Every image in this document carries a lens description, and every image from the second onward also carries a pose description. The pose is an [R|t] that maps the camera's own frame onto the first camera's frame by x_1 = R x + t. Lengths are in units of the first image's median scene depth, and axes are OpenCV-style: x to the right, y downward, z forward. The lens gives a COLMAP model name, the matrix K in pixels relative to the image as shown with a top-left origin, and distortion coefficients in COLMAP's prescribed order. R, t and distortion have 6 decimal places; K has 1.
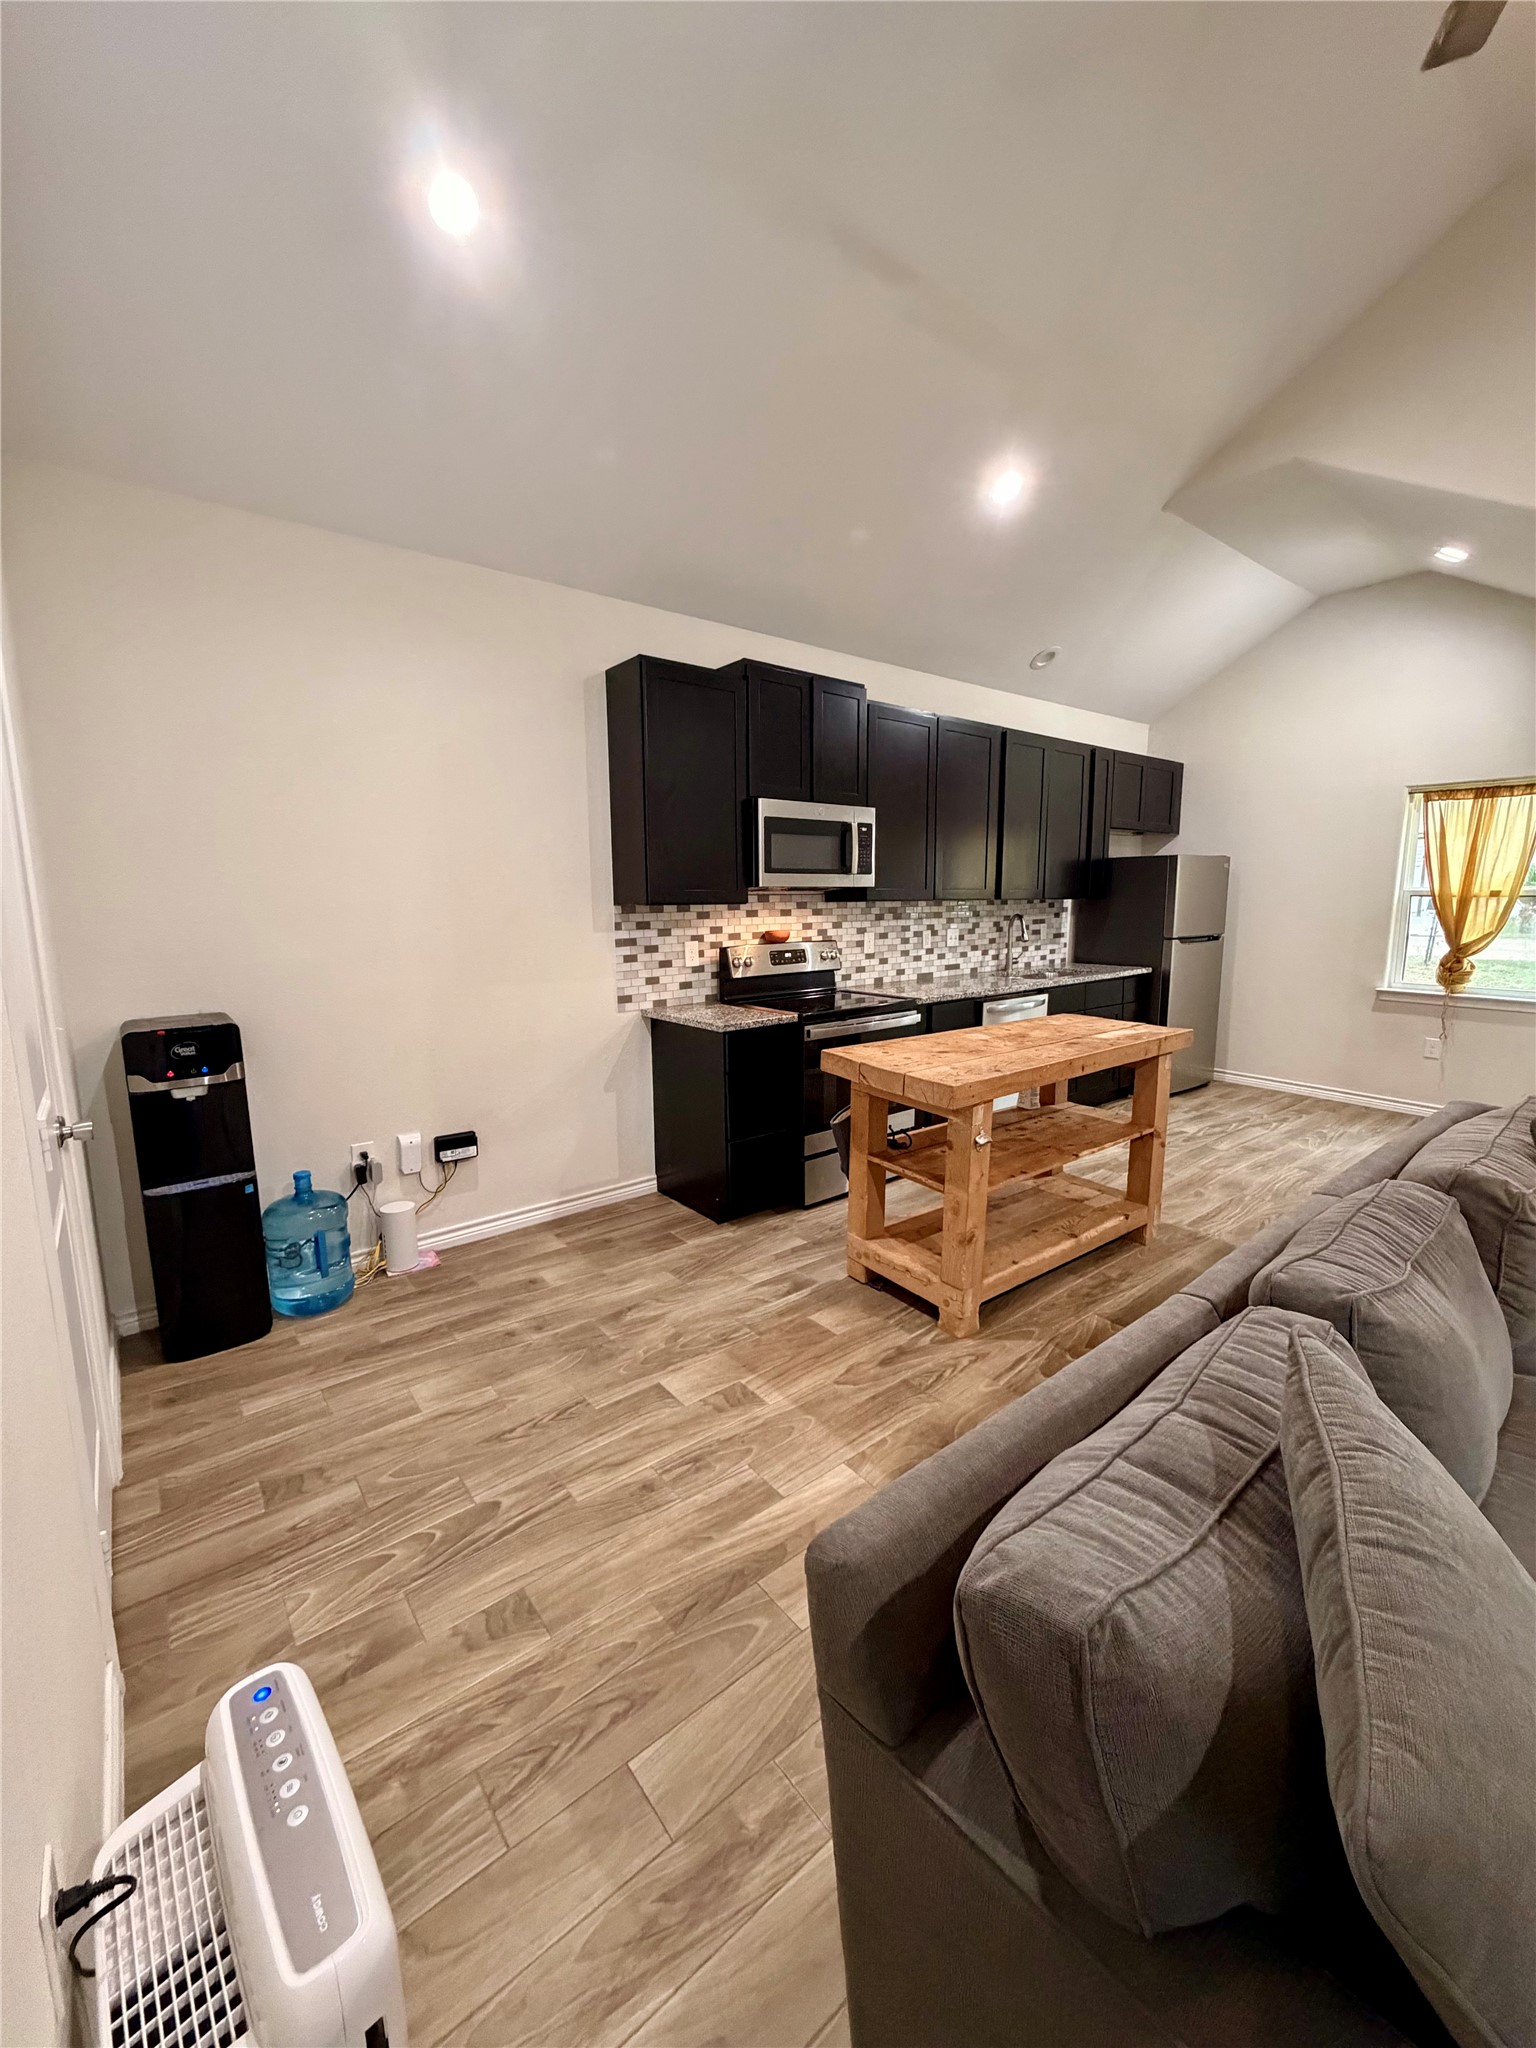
lens RADIAL K [[831.4, 0, 770.4], [0, 831.4, 1022.0], [0, 0, 1]] dist [0.003417, 0.000049]
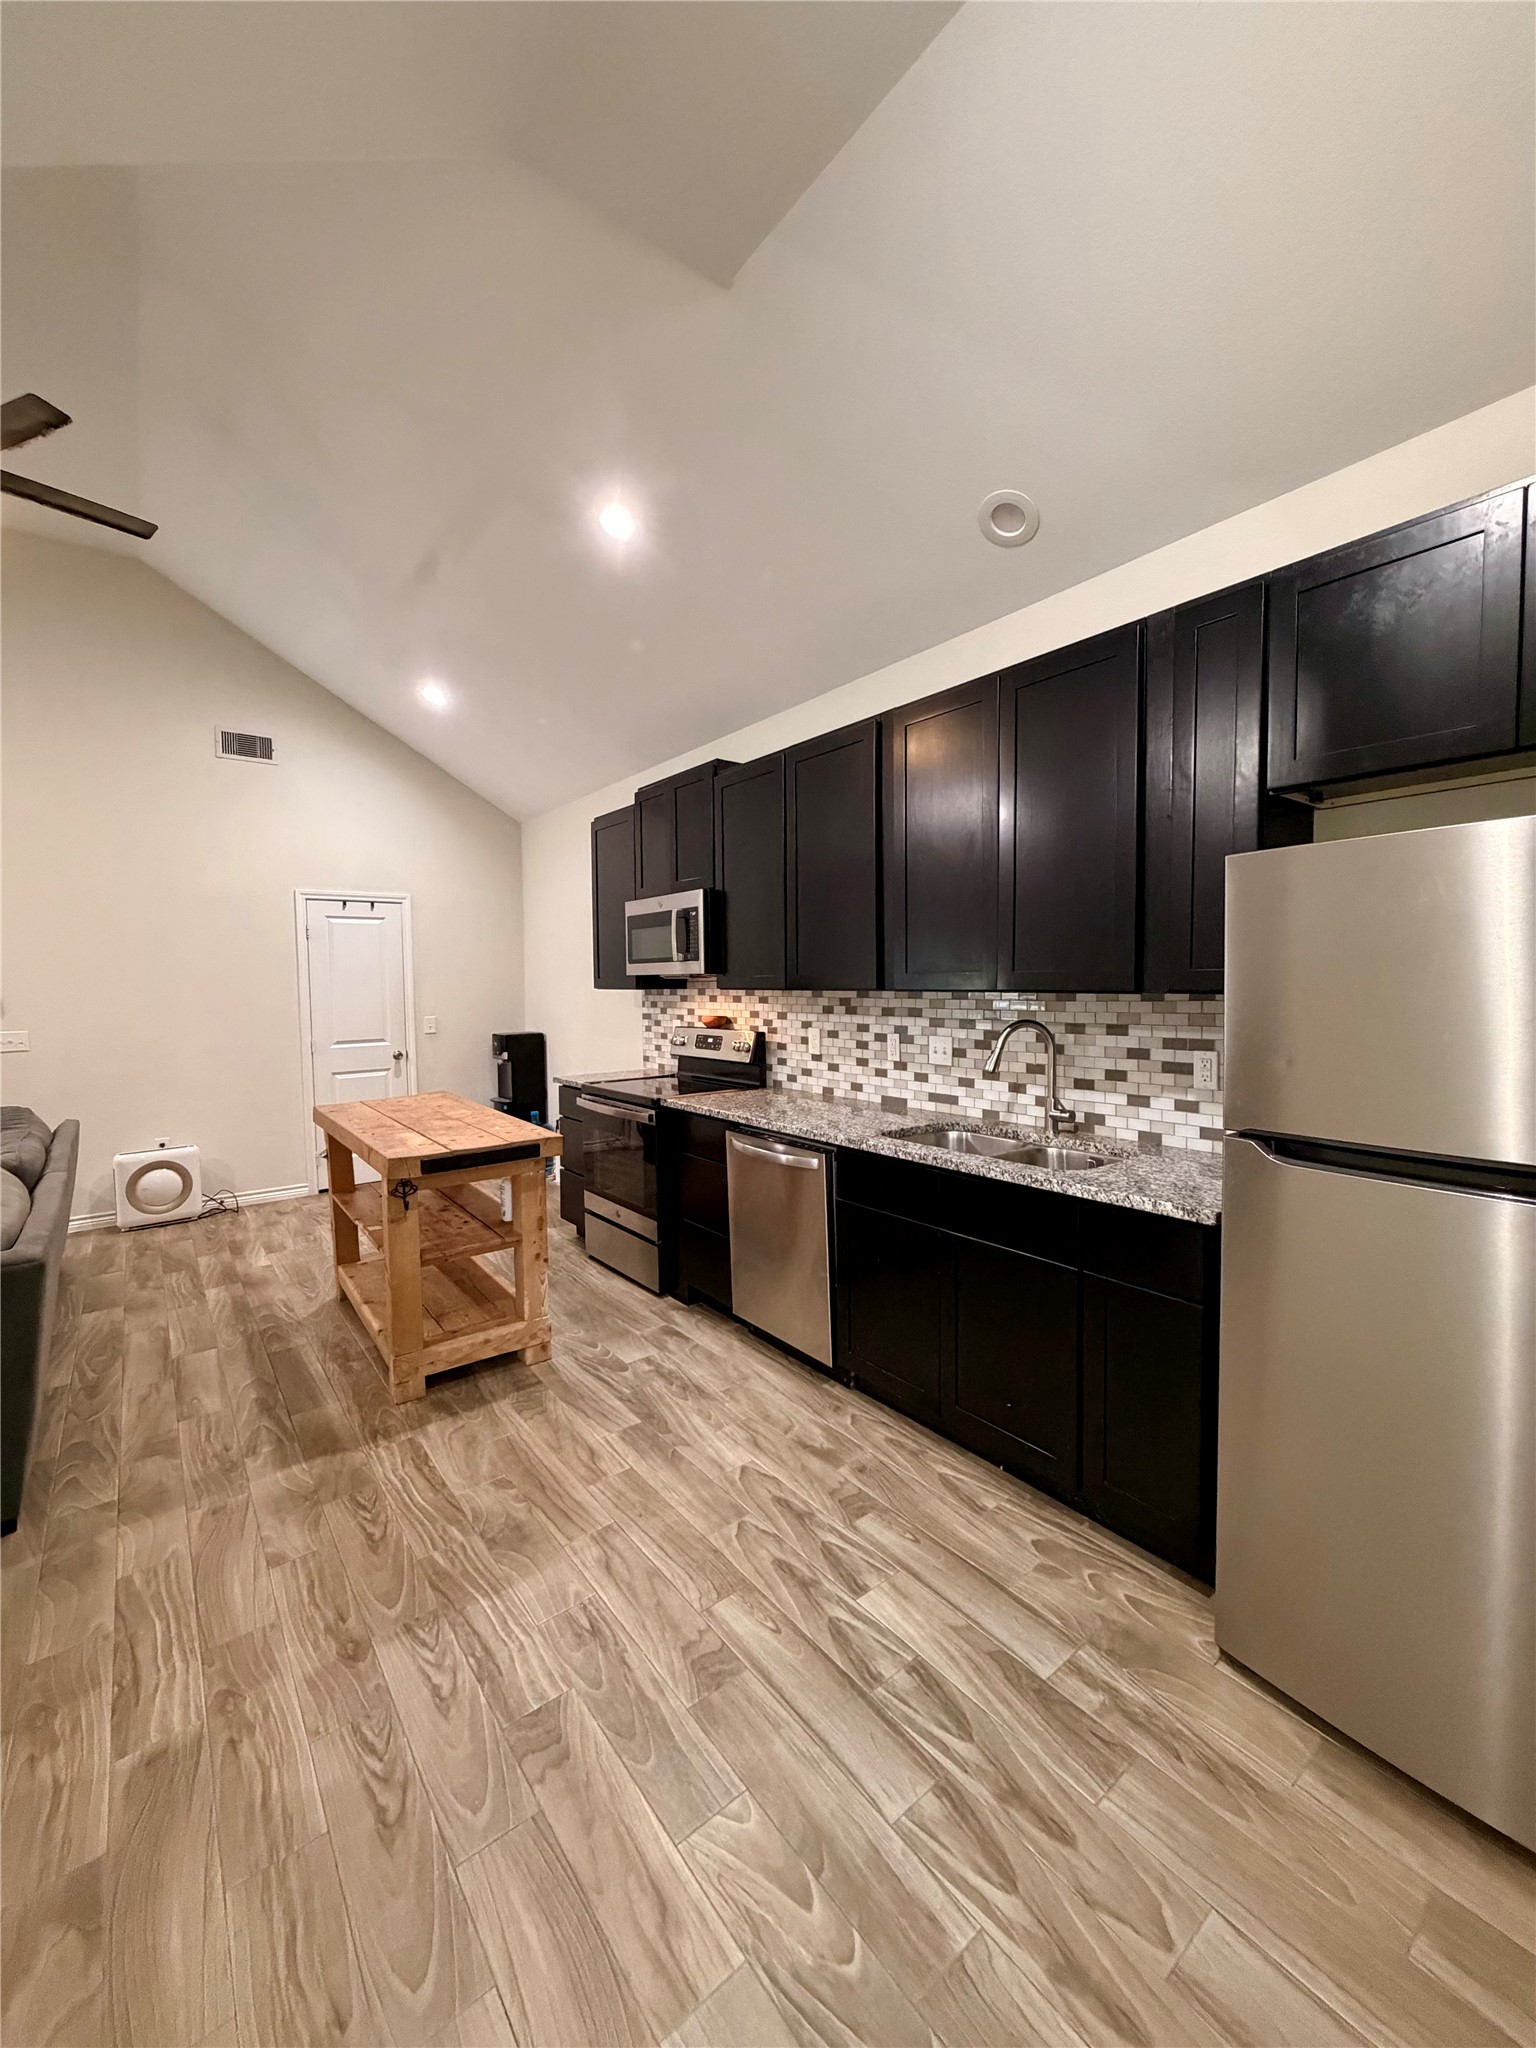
lens RADIAL K [[831.4, 0, 770.4], [0, 831.4, 1022.0], [0, 0, 1]] dist [0.003417, 0.000049]
pose [[-0.033339, 0.057956, -0.997762, 0.897632], [-0.140852, 0.988081, 0.062100, -0.153799], [0.989469, 0.142607, -0.024778, 0.957585]]
